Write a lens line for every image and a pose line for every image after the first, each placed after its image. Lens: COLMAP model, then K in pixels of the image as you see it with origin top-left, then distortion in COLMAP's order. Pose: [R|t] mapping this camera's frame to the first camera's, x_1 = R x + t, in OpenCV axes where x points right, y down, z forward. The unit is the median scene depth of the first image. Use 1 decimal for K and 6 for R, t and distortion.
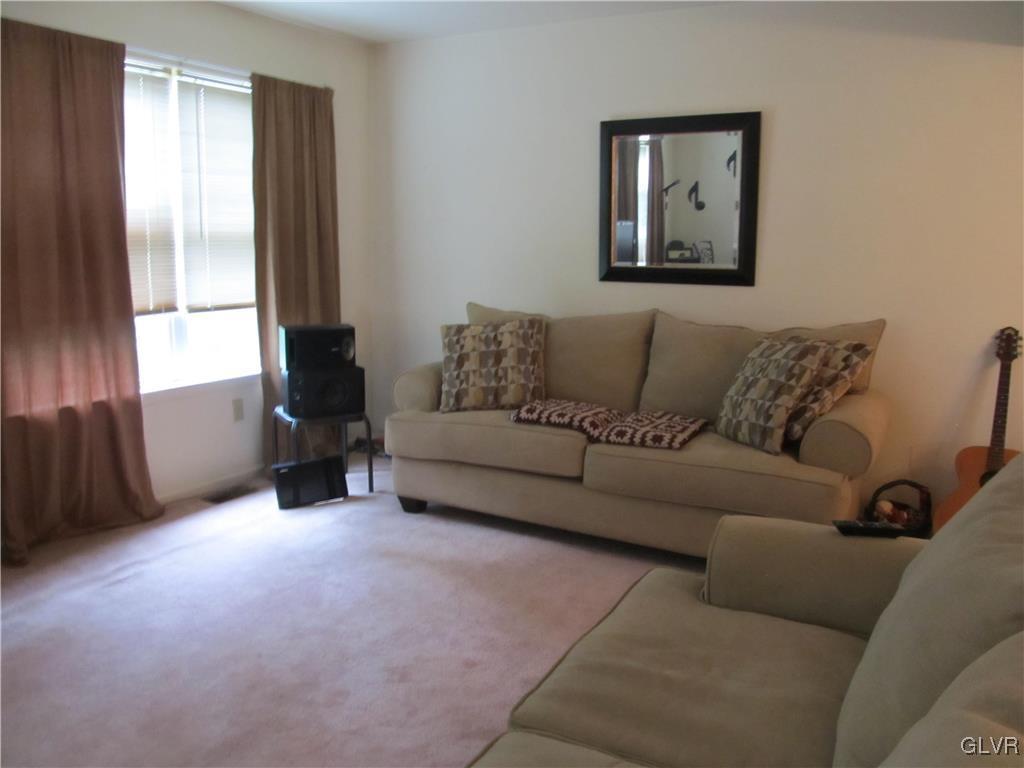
lens RADIAL K [[895.5, 0, 511.7], [0, 895.5, 368.5], [0, 0, 1]] dist [-0.004408, 0.011028]
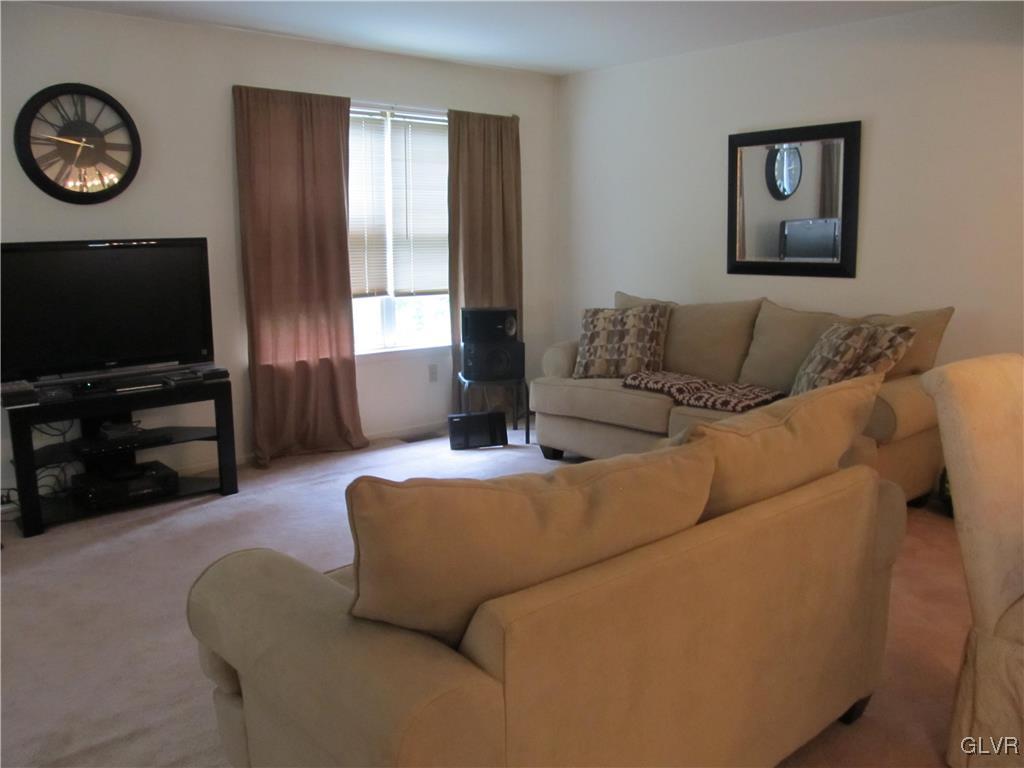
lens RADIAL K [[895.5, 0, 511.7], [0, 895.5, 368.5], [0, 0, 1]] dist [-0.004408, 0.011028]
pose [[0.945565, 0.036983, -0.323324, 0.238573], [-0.037239, 0.999292, 0.005396, 0.031286], [0.323295, 0.006938, 0.946273, -0.193155]]
